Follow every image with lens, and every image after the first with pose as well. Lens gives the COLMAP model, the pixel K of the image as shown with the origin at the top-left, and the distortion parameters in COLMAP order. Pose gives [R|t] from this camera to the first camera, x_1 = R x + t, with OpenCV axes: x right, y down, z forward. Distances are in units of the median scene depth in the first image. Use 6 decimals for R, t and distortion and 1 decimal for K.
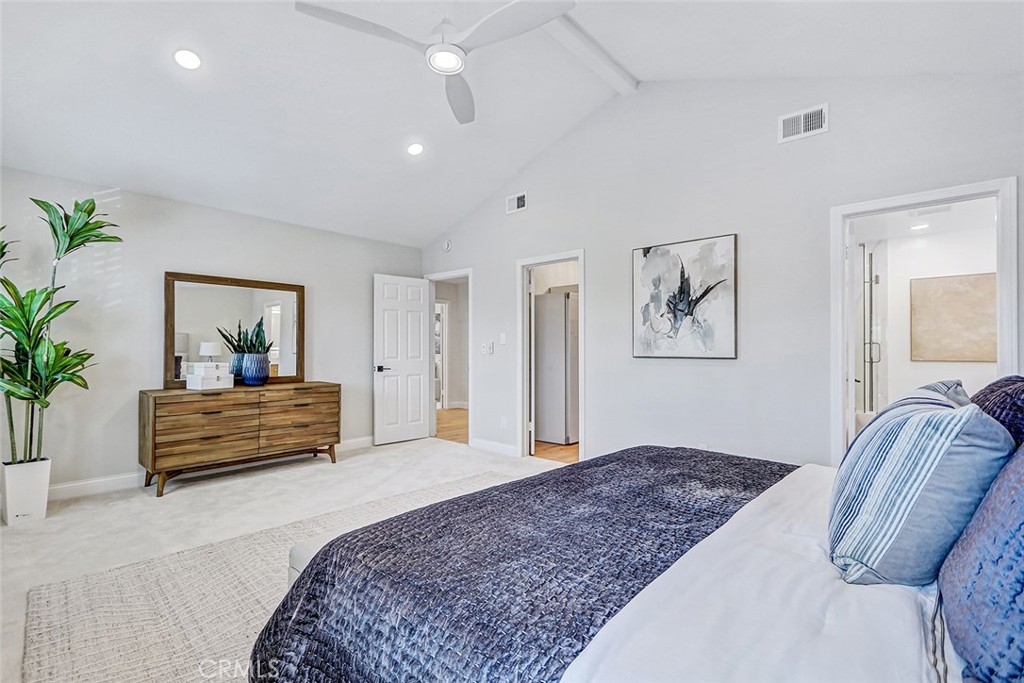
lens RADIAL K [[471.4, 0, 502.2], [0, 471.4, 344.0], [0, 0, 1]] dist [0.002316, -0.002200]
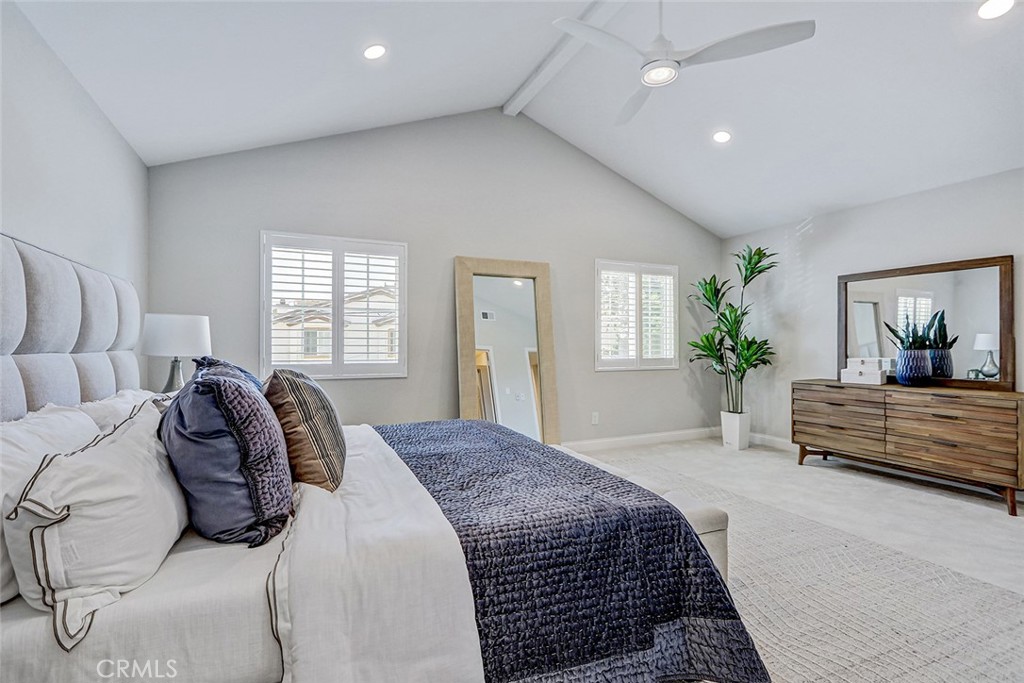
lens RADIAL K [[471.4, 0, 511.0], [0, 471.4, 342.6], [0, 0, 1]] dist [0.002316, -0.002200]
pose [[-0.375679, -0.000239, -0.926750, 0.674775], [0.009513, 0.999946, -0.004115, 0.003561], [0.926701, -0.010362, -0.375656, 0.746636]]
